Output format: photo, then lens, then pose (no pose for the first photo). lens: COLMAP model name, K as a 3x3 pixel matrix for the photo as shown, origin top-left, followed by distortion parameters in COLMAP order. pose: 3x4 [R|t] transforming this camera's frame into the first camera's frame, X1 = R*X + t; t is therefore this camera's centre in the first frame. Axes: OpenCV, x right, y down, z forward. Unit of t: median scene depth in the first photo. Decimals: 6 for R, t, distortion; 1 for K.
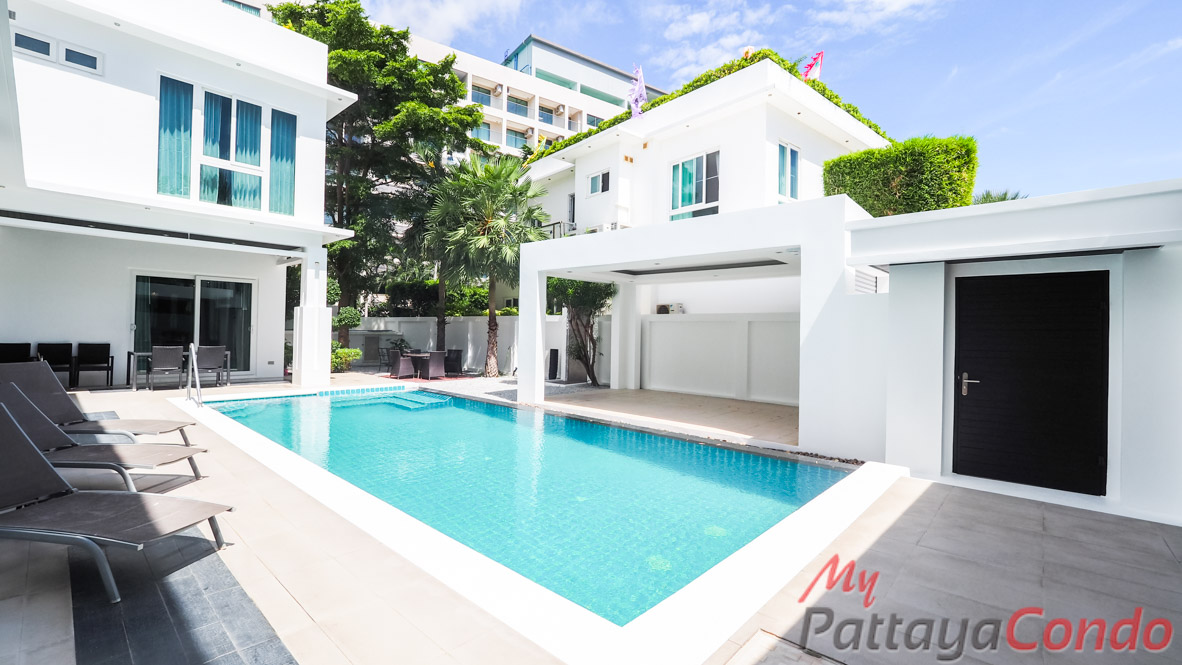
lens RADIAL K [[499.5, 0, 583.7], [0, 499.5, 325.9], [0, 0, 1]] dist [-0.002070, -0.001070]
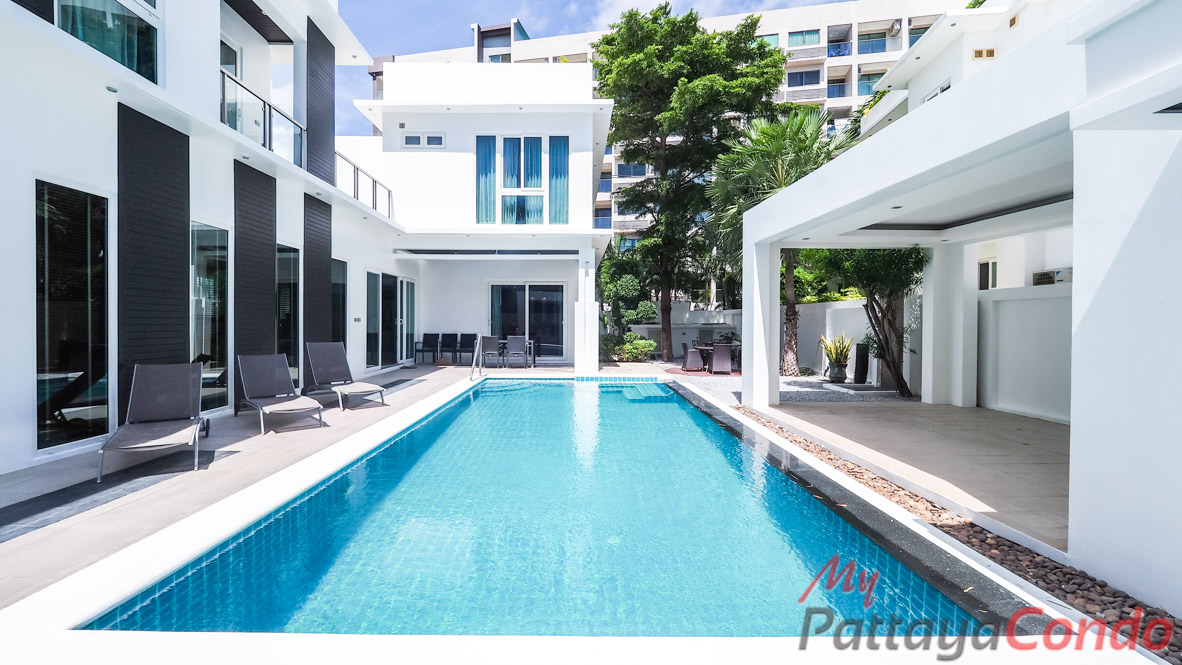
lens RADIAL K [[499.5, 0, 583.4], [0, 499.5, 335.1], [0, 0, 1]] dist [-0.002070, -0.001070]
pose [[0.682964, 0.001101, -0.730452, 0.286482], [0.018691, 0.999645, 0.018982, 0.015443], [0.730213, -0.026617, 0.682701, 0.227559]]
